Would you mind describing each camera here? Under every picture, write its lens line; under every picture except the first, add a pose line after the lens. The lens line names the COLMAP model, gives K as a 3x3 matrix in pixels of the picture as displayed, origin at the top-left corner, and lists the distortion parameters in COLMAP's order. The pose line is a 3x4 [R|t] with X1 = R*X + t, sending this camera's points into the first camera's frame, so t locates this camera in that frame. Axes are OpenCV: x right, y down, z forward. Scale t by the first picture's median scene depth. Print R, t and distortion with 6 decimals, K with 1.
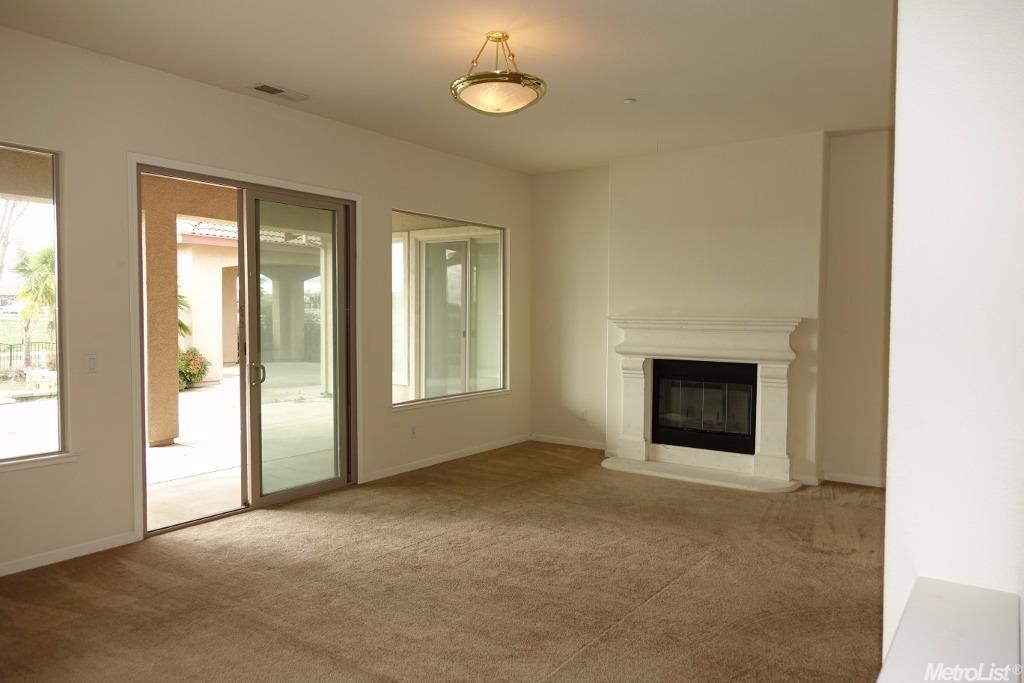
lens RADIAL K [[702.6, 0, 506.0], [0, 702.6, 340.4], [0, 0, 1]] dist [0.000959, 0.004273]
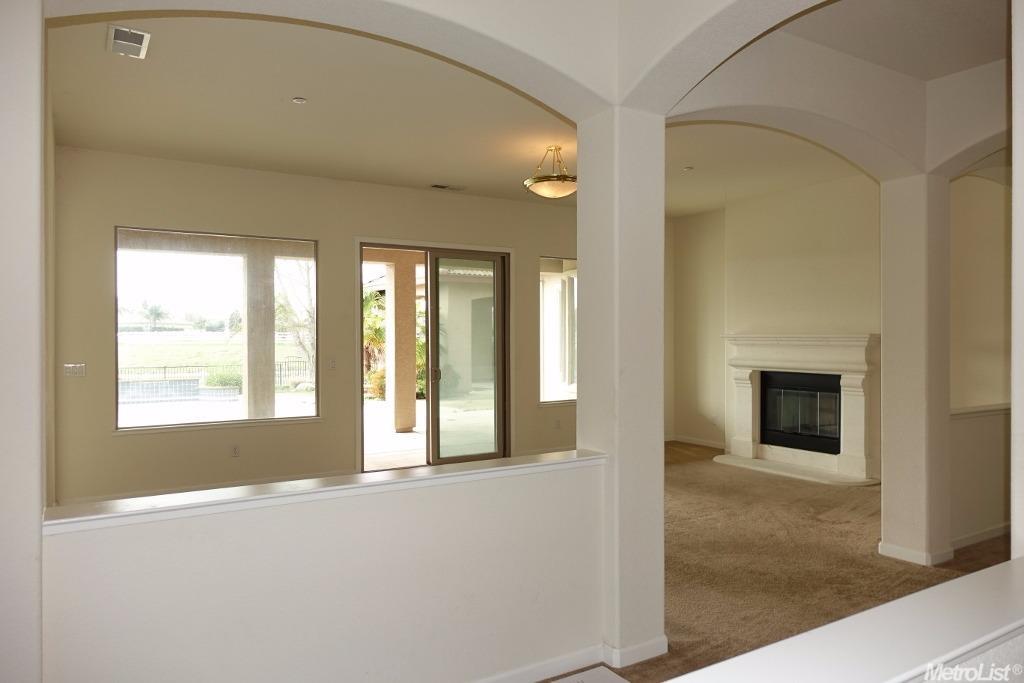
lens RADIAL K [[702.6, 0, 506.0], [0, 702.6, 340.4], [0, 0, 1]] dist [0.000959, 0.004273]
pose [[0.923986, -0.006223, -0.382375, 0.288358], [-0.006981, 0.999427, -0.033134, 0.018859], [0.382362, 0.033285, 0.923413, -0.258999]]
